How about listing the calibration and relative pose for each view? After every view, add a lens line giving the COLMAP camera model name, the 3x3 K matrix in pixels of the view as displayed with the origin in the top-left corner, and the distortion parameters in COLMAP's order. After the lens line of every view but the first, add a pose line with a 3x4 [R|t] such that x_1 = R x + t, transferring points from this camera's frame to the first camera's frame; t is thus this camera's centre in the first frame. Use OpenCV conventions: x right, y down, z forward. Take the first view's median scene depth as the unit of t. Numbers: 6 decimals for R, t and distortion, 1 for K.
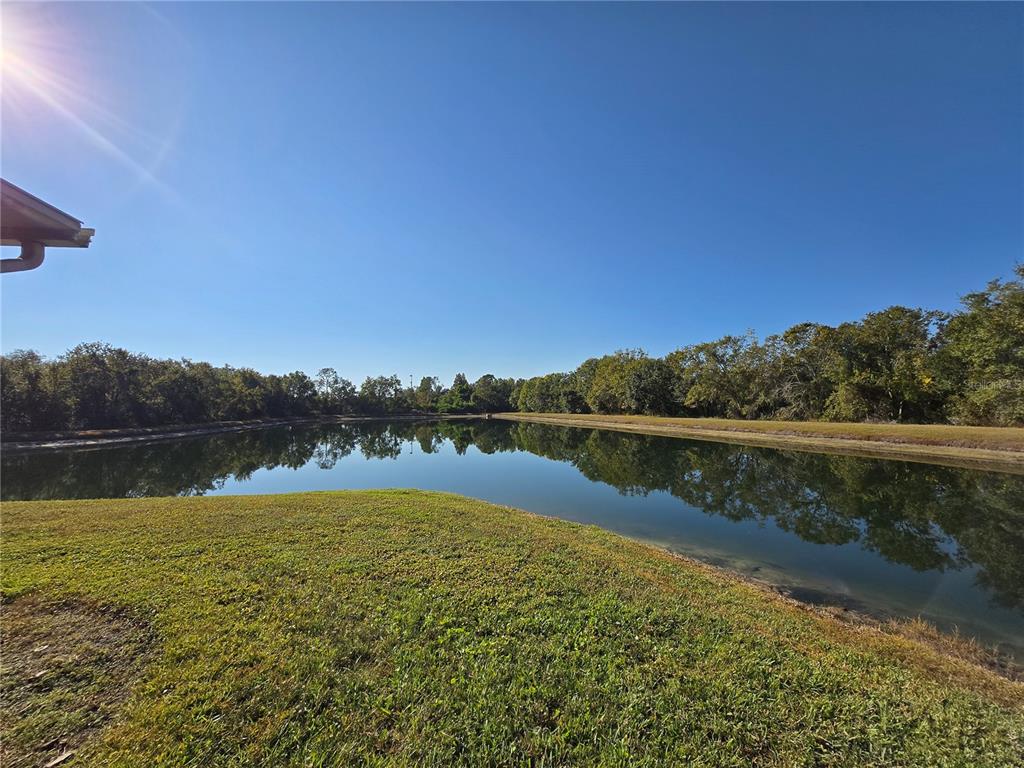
lens RADIAL K [[401.1, 0, 516.2], [0, 401.1, 382.2], [0, 0, 1]] dist [0.001522, -0.001461]
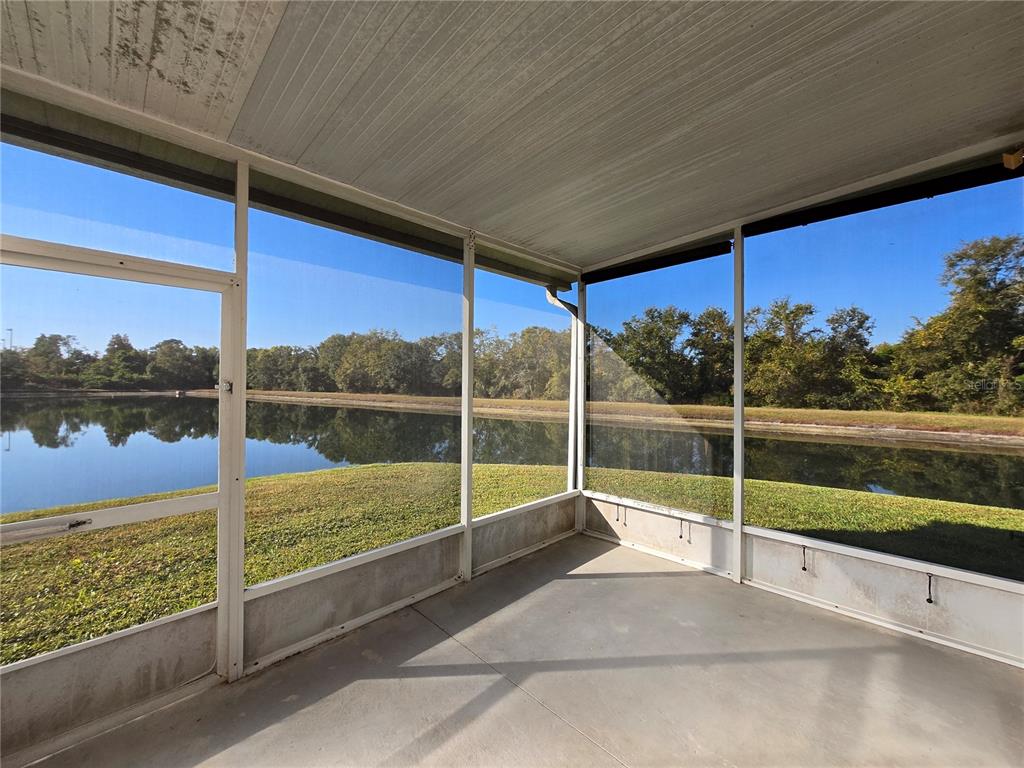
lens RADIAL K [[401.1, 0, 513.8], [0, 401.1, 379.9], [0, 0, 1]] dist [0.001522, -0.001461]
pose [[0.784651, 0.028009, 0.619305, -0.055015], [-0.057686, 0.997943, 0.027953, -0.000782], [-0.617248, -0.057659, 0.784653, -0.005542]]
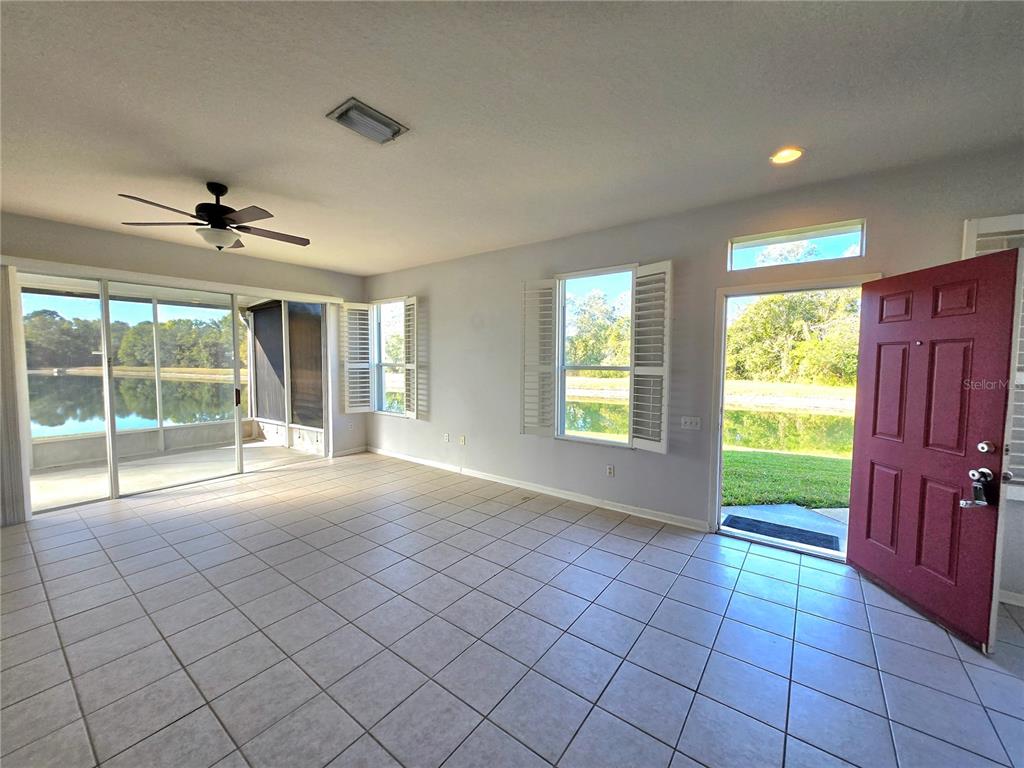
lens RADIAL K [[401.1, 0, 509.4], [0, 401.1, 383.1], [0, 0, 1]] dist [0.001522, -0.001461]
pose [[0.686684, -0.025566, 0.726507, -0.047257], [-0.057986, 0.994271, 0.089796, -0.004459], [-0.724640, -0.103789, 0.681267, -0.055720]]
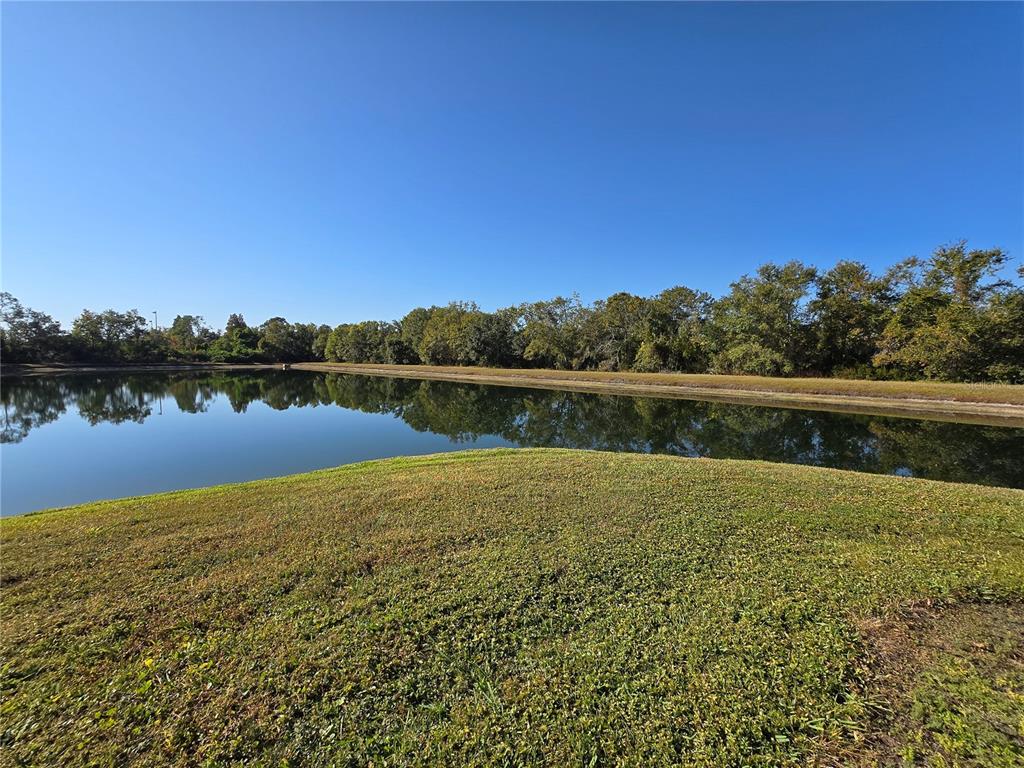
lens RADIAL K [[401.1, 0, 515.3], [0, 401.1, 381.9], [0, 0, 1]] dist [0.001522, -0.001461]
pose [[0.880408, -0.013359, 0.474030, -0.055198], [-0.044124, 0.992959, 0.109933, 0.001542], [-0.472161, -0.117702, 0.873619, 0.016736]]
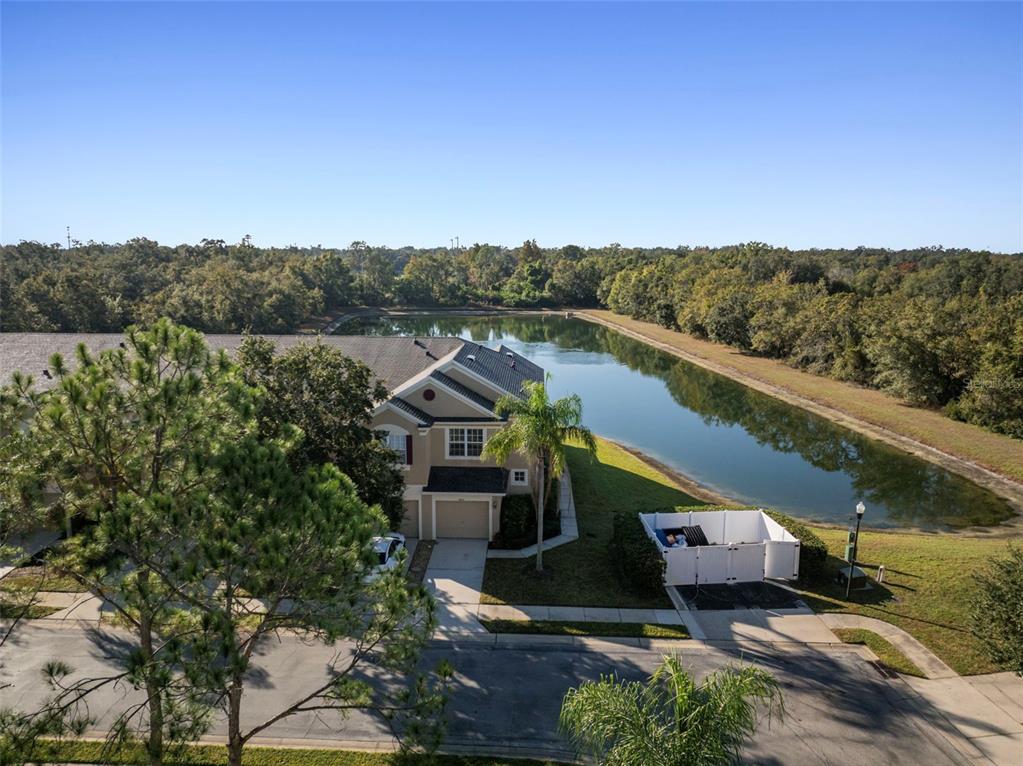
lens RADIAL K [[693.6, 0, 505.3], [0, 693.6, 385.5], [0, 0, 1]] dist [0.003509, 0.000095]
pose [[0.987164, 0.046128, -0.152903, 0.025748], [-0.008084, 0.970586, 0.240621, -0.128357], [0.159505, -0.236296, 0.958500, -0.404683]]
